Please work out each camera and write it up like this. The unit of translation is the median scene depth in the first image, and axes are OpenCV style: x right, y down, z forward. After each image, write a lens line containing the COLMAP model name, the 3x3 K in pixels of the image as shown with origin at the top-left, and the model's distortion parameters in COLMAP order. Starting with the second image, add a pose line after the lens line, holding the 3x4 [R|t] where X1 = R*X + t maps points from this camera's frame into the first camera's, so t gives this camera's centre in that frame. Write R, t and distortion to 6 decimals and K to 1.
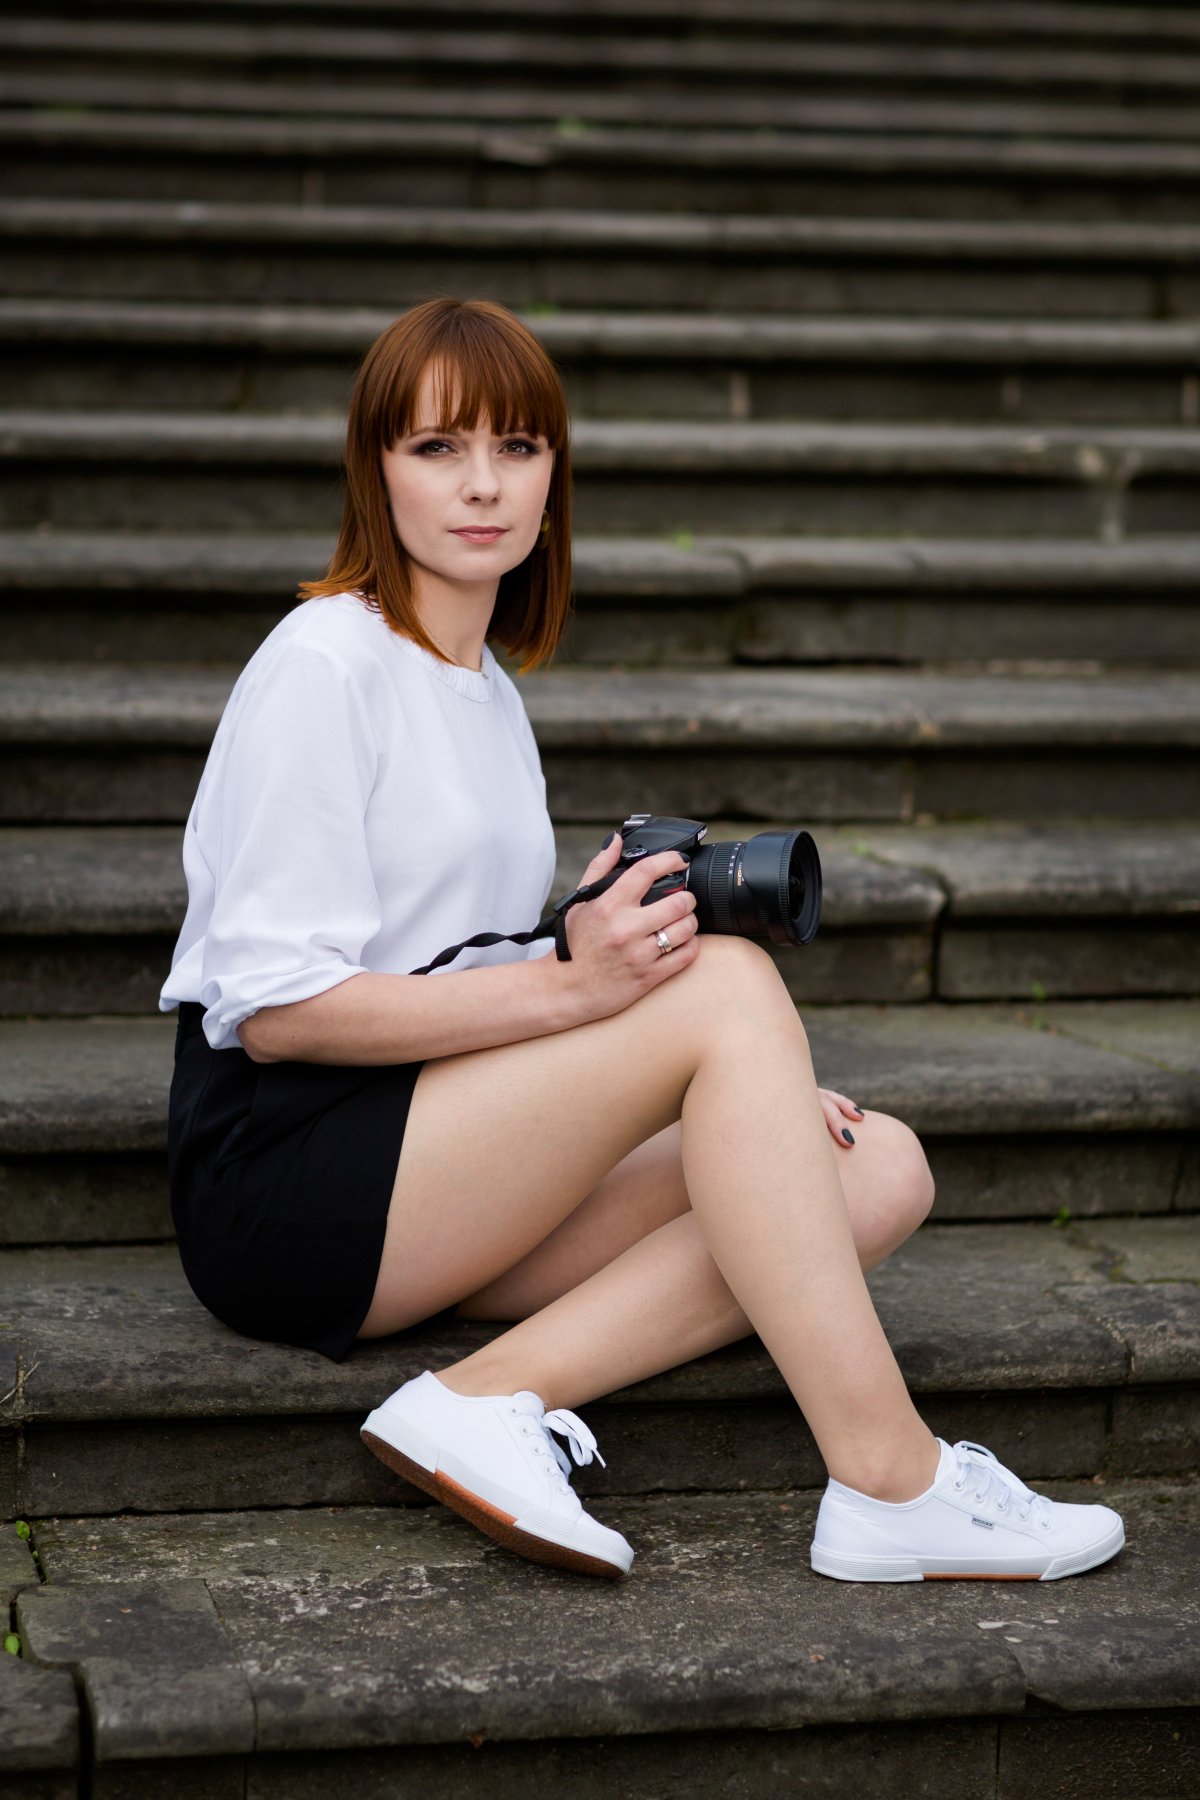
lens RADIAL K [[4664.2, 0, 600.0], [0, 4664.2, 900.0], [0, 0, 1]] dist [-0.005943, 0.481549]
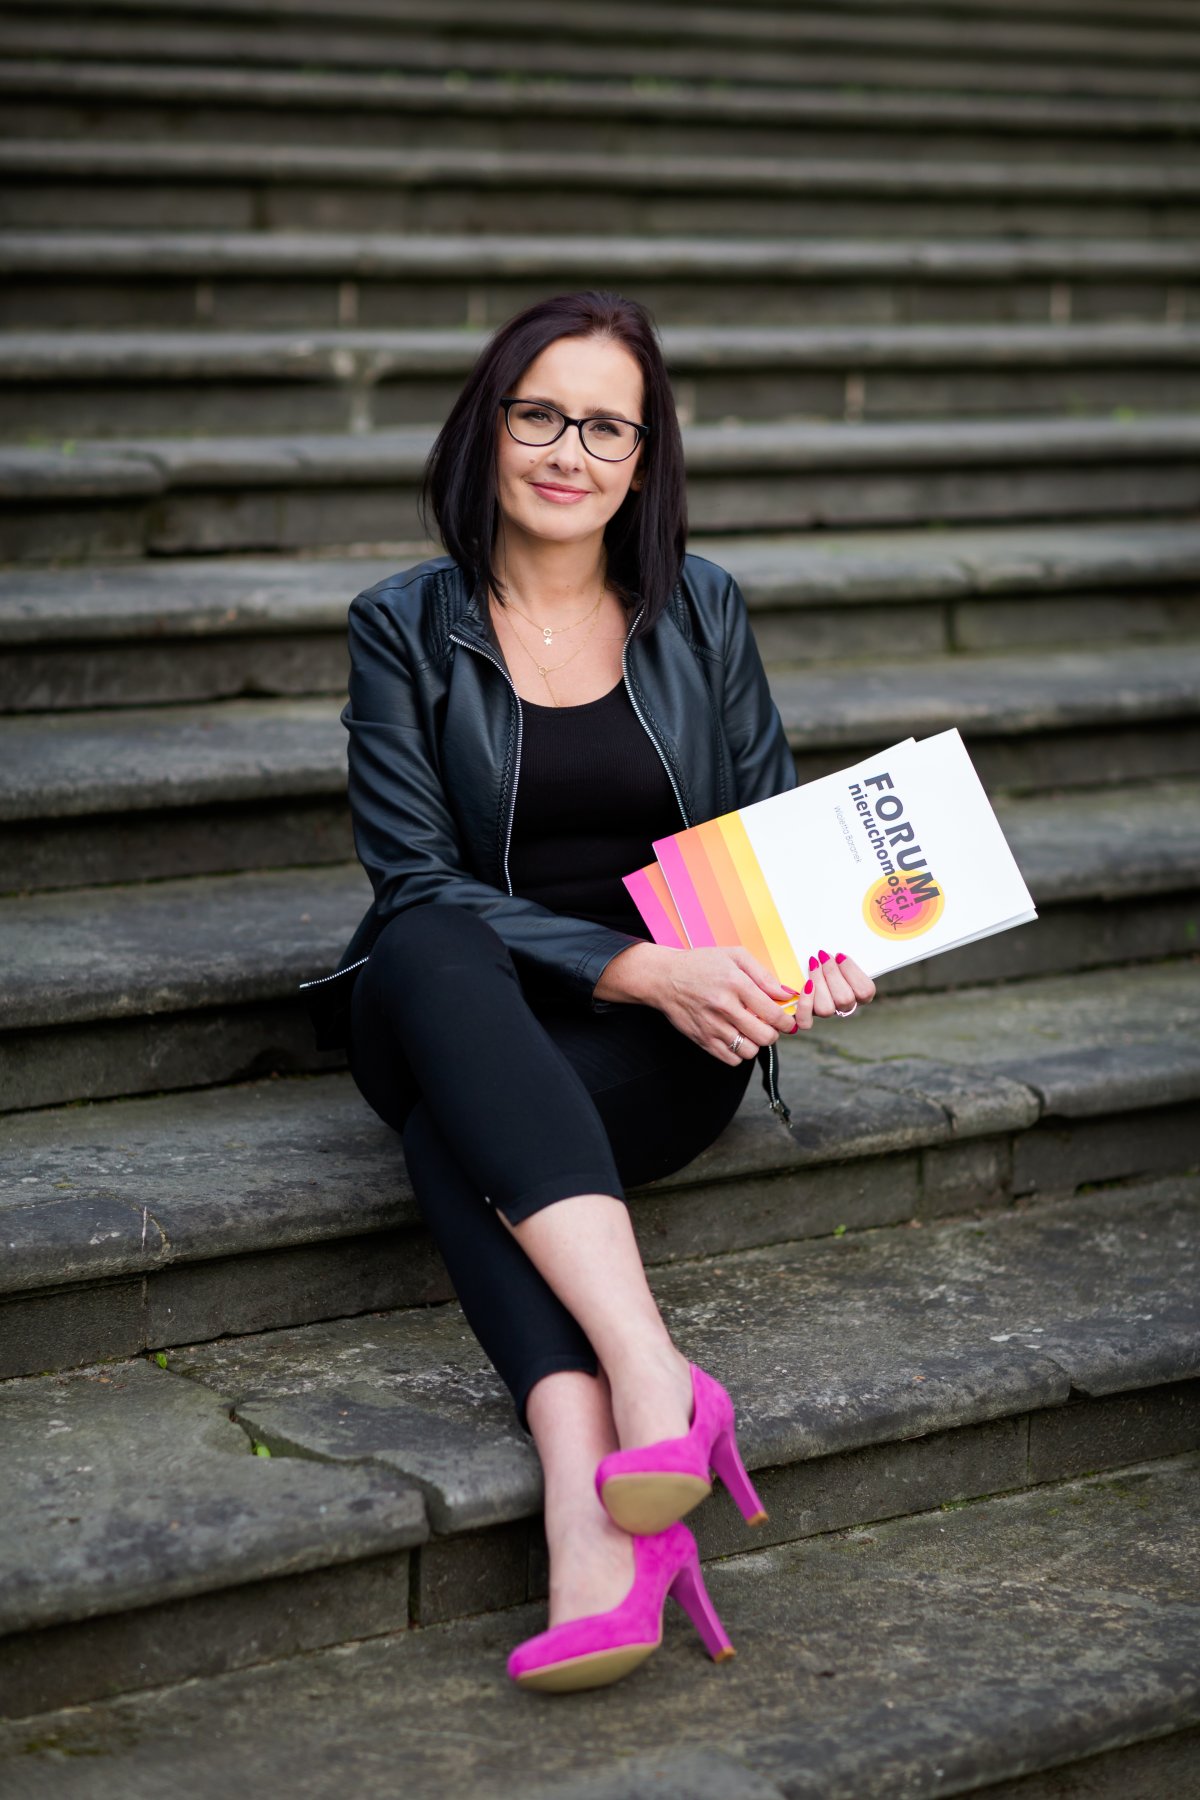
lens RADIAL K [[4552.1, 0, 600.0], [0, 4552.1, 900.0], [0, 0, 1]] dist [0.053468, -0.071634]
pose [[0.899166, -0.072504, 0.431560, -0.448357], [0.057664, 0.997211, 0.047391, -0.018817], [-0.433792, -0.017727, 0.900839, -0.023417]]
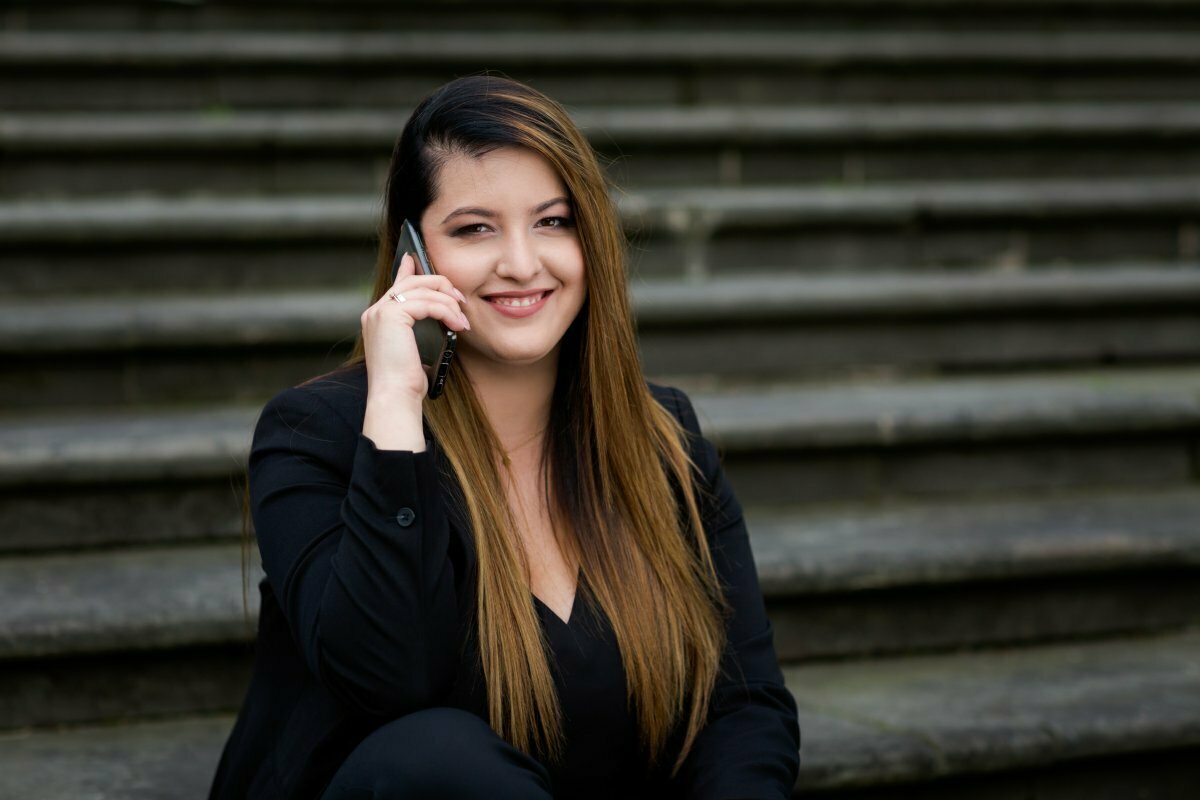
lens RADIAL K [[3109.4, 0, 601.4], [0, 3109.4, 282.2], [0, 0, 1]] dist [-0.005943, 0.481549]
pose [[0.984306, -0.038184, 0.172290, -0.085089], [0.050862, 0.996265, -0.069780, -0.026398], [-0.168982, 0.077448, 0.982572, 0.246645]]
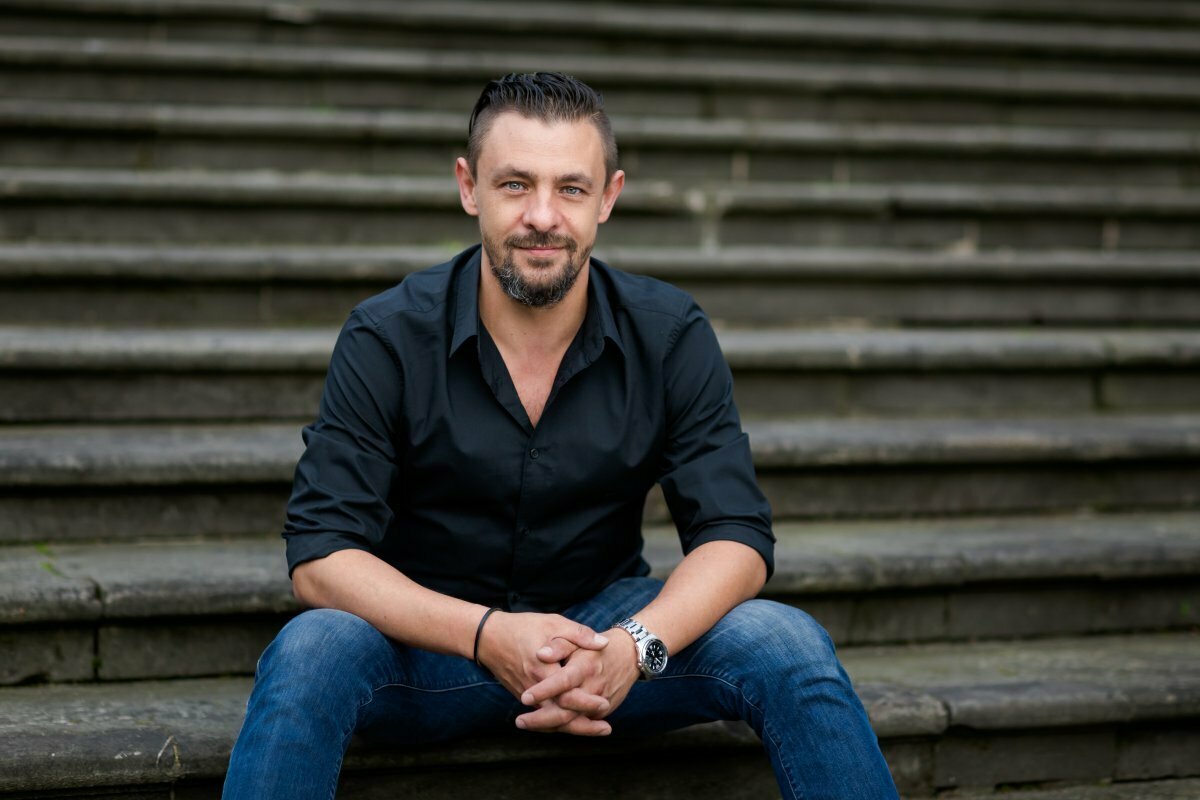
lens RADIAL K [[3109.4, 0, 601.4], [0, 3109.4, 282.2], [0, 0, 1]] dist [-0.005943, 0.481549]
pose [[0.985998, -0.005995, 0.166649, -0.141225], [0.022270, 0.995135, -0.095968, 0.046444], [-0.165263, 0.098335, 0.981335, -0.030057]]
